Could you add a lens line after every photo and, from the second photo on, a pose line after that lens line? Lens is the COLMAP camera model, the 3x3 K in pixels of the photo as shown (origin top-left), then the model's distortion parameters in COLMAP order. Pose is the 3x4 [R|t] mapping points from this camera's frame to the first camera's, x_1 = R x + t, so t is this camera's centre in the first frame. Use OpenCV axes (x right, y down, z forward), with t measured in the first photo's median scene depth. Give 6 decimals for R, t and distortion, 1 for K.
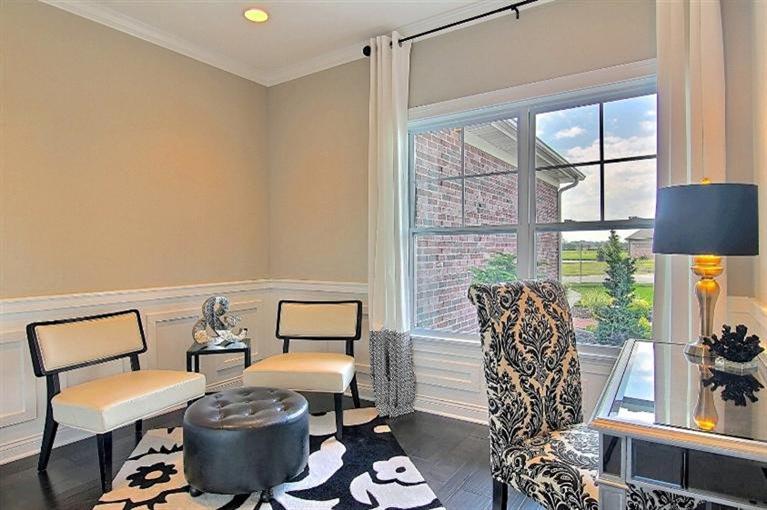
lens RADIAL K [[463.9, 0, 380.2], [0, 463.9, 256.3], [0, 0, 1]] dist [-0.015948, -0.002159]
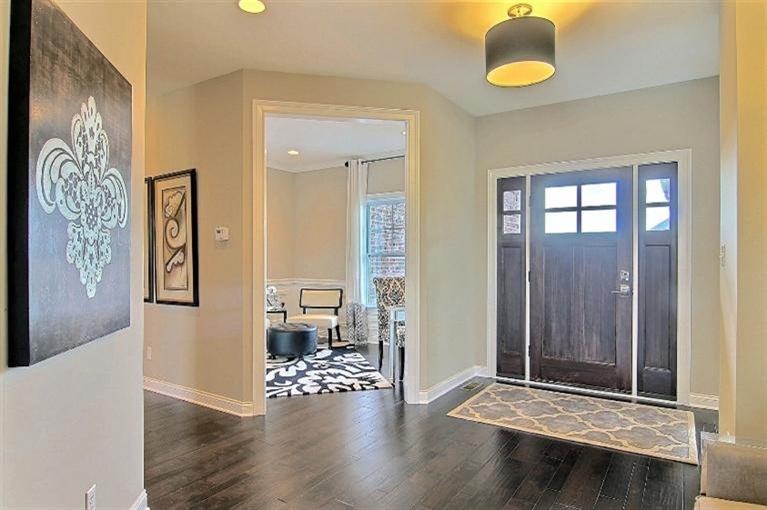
lens RADIAL K [[463.9, 0, 388.2], [0, 463.9, 256.1], [0, 0, 1]] dist [-0.015948, -0.002159]
pose [[0.999618, 0.011458, 0.025170, 0.109829], [-0.011078, 0.999823, -0.015187, -0.017676], [-0.025340, 0.014902, 0.999568, -1.049745]]
